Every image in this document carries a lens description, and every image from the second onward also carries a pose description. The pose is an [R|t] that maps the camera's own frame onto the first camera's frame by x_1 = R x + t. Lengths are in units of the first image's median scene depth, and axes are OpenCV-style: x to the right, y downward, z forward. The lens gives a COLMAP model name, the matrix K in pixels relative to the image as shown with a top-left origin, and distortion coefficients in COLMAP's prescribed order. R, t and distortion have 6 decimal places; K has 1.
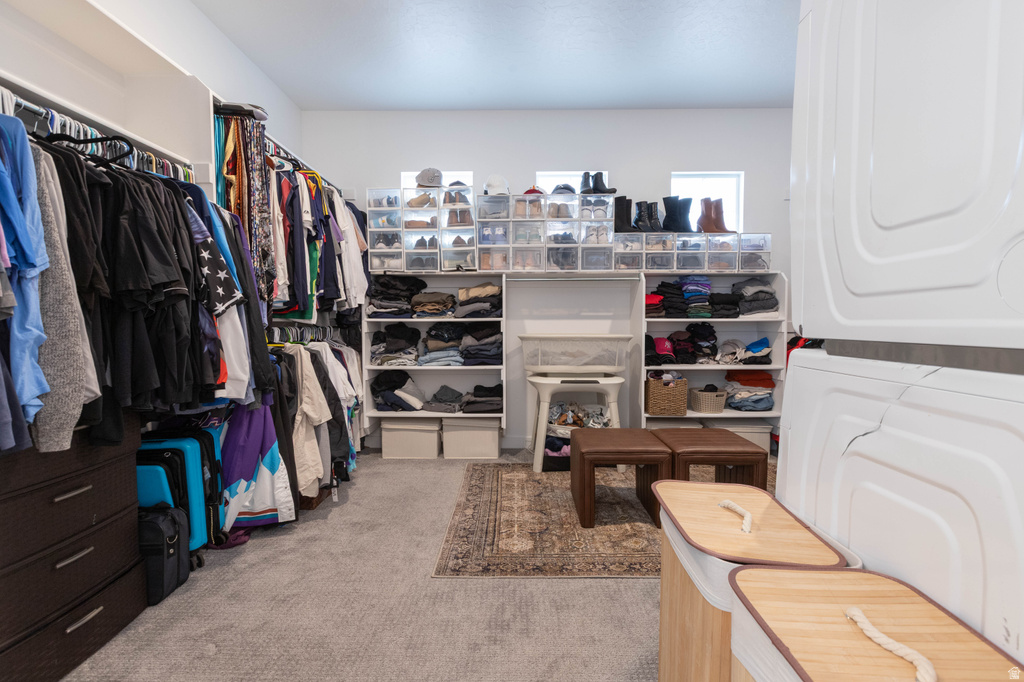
lens RADIAL K [[457.4, 0, 512.5], [0, 457.4, 346.2], [0, 0, 1]] dist [0.000267, 0.000635]
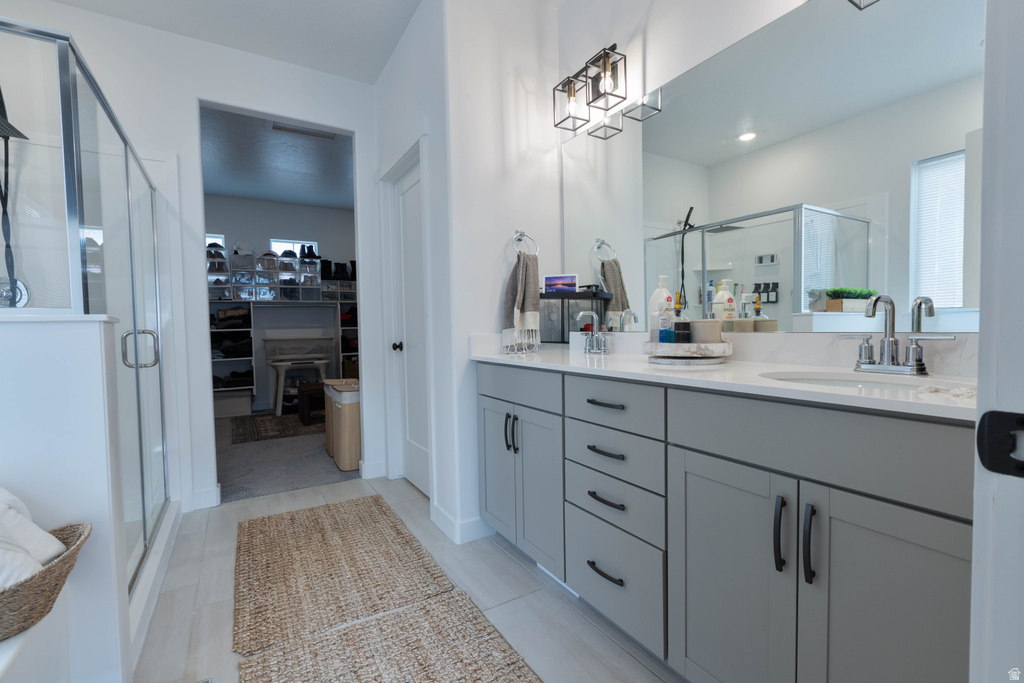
lens RADIAL K [[457.4, 0, 515.4], [0, 457.4, 339.8], [0, 0, 1]] dist [0.000267, 0.000635]
pose [[0.848228, -0.032512, 0.528633, -0.087981], [0.038385, 0.999263, -0.000135, 0.015622], [-0.528239, 0.020406, 0.848851, -0.920182]]
